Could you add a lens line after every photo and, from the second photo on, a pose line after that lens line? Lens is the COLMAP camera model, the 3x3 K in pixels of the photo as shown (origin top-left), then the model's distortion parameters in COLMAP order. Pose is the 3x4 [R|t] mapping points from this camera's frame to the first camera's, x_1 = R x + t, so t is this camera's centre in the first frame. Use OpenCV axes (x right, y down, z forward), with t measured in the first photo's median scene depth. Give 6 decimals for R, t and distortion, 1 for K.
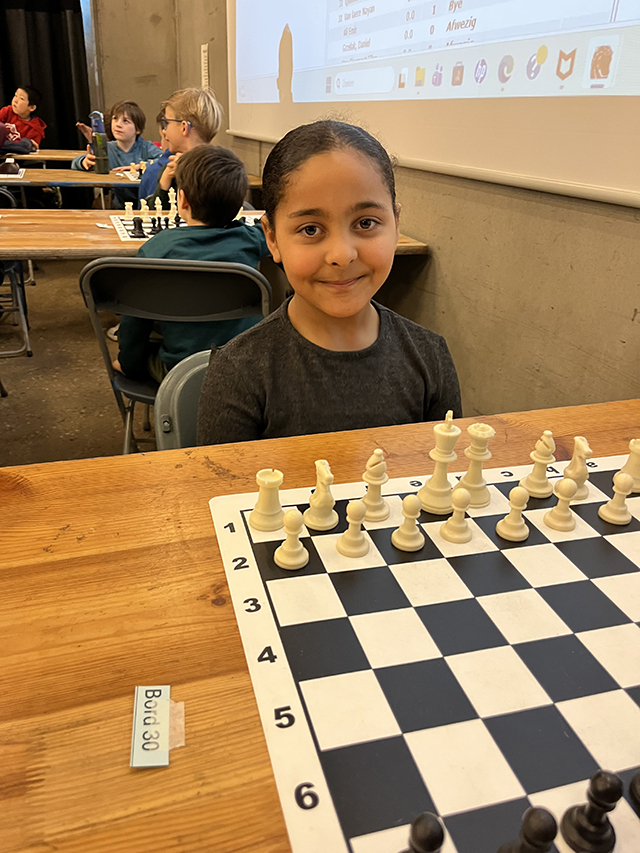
lens RADIAL K [[648.5, 0, 319.5], [0, 648.5, 418.5], [0, 0, 1]] dist [0.052960, -0.081351]
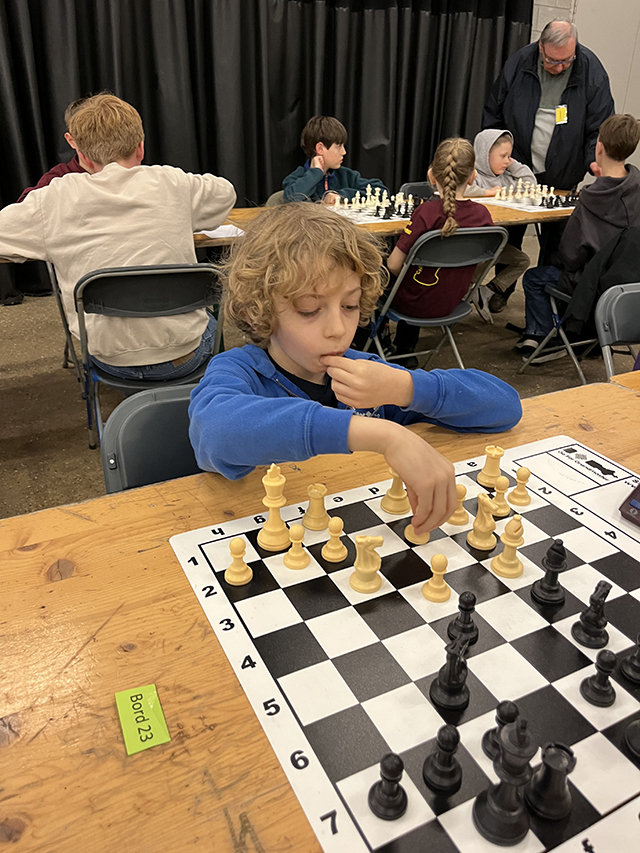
lens RADIAL K [[648.5, 0, 317.0], [0, 648.5, 432.8], [0, 0, 1]] dist [0.052960, -0.081351]
pose [[0.981106, -0.114716, 0.155795, -0.087164], [0.105654, 0.992258, 0.065277, -0.143540], [-0.162077, -0.047583, 0.985630, -0.246361]]
